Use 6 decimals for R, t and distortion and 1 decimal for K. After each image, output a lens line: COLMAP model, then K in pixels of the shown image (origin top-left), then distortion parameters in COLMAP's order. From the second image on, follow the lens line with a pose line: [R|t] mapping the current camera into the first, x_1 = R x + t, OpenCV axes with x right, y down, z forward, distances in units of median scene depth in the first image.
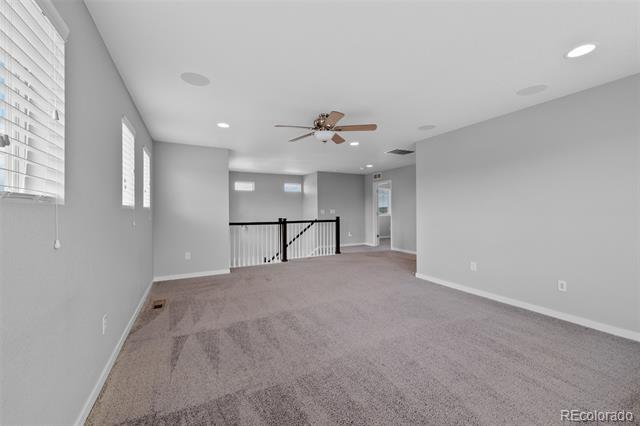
lens RADIAL K [[255.6, 0, 319.2], [0, 255.6, 214.2], [0, 0, 1]] dist [0.000547, 0.000014]
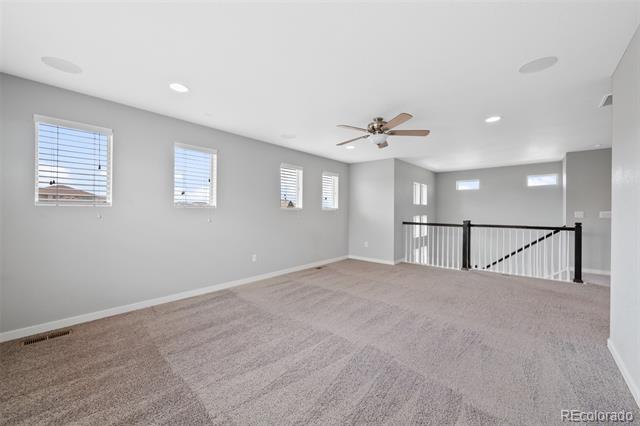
lens RADIAL K [[247.7, 0, 320.5], [0, 247.7, 215.0], [0, 0, 1]] dist [0.000788, 0.000106]
pose [[0.369071, 0.025193, -0.929060, 0.457560], [-0.023764, 0.999562, 0.017664, -0.006115], [0.929098, 0.015559, 0.369507, 0.219364]]
